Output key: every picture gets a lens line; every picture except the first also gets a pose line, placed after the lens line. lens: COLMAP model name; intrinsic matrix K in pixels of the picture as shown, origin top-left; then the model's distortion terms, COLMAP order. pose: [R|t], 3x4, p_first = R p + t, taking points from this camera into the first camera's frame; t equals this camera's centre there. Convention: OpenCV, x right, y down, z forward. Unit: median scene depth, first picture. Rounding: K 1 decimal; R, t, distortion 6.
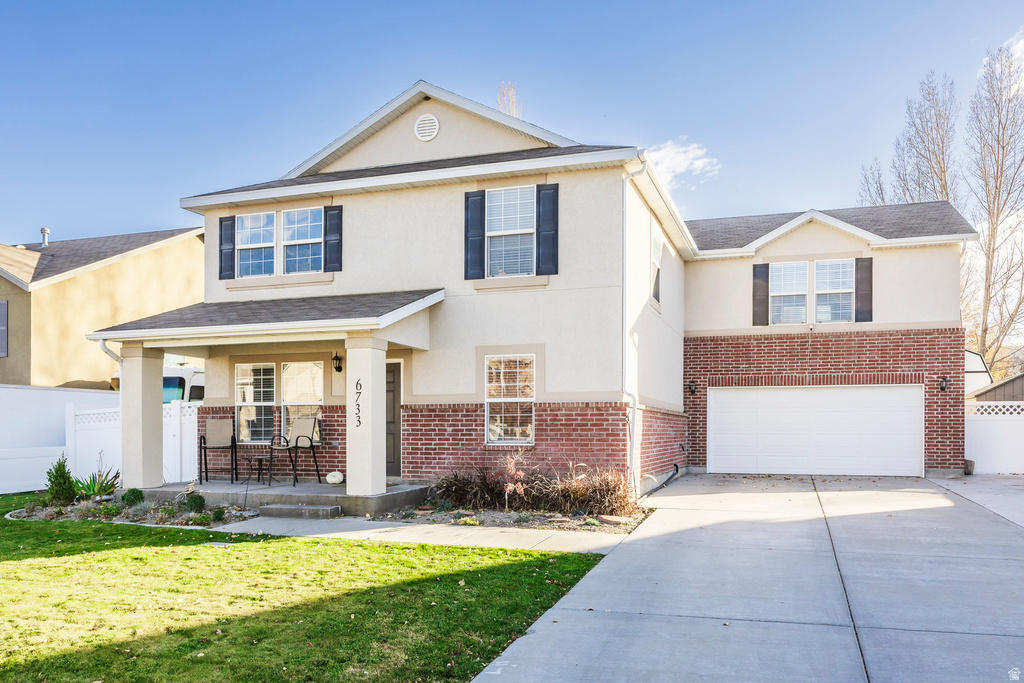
lens RADIAL K [[904.6, 0, 523.1], [0, 904.6, 427.8], [0, 0, 1]] dist [-0.007992, -0.000720]
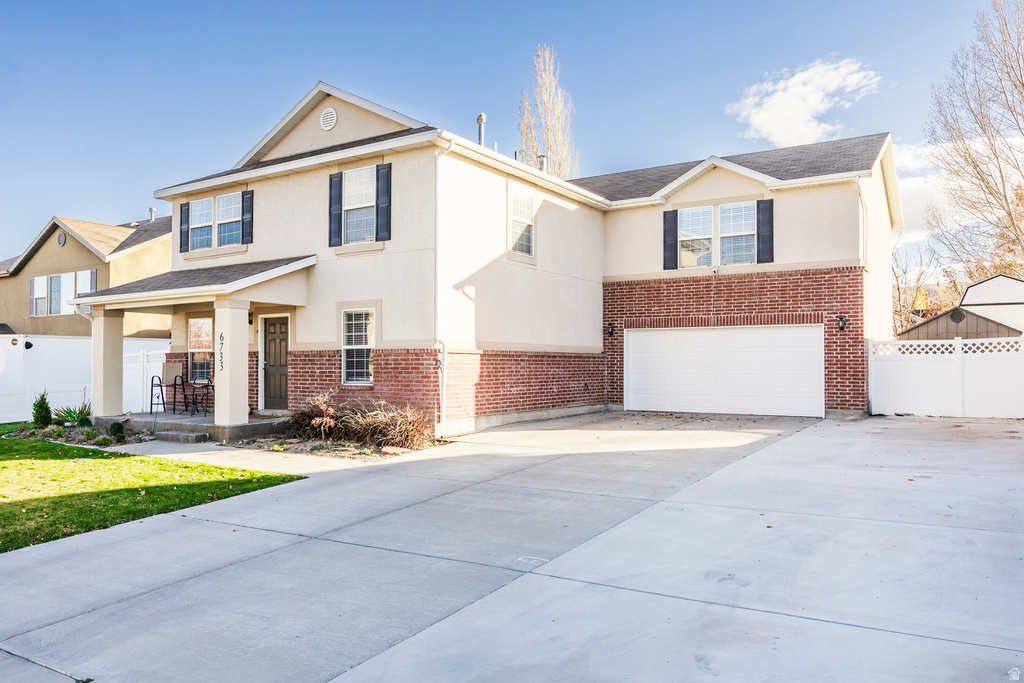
lens RADIAL K [[876.1, 0, 428.3], [0, 876.1, 330.2], [0, 0, 1]] dist [-0.004775, 0.001818]
pose [[0.948561, -0.014667, -0.316255, 0.404543], [0.003757, 0.999377, -0.035080, -0.011259], [0.316573, 0.032087, 0.948025, -0.054416]]
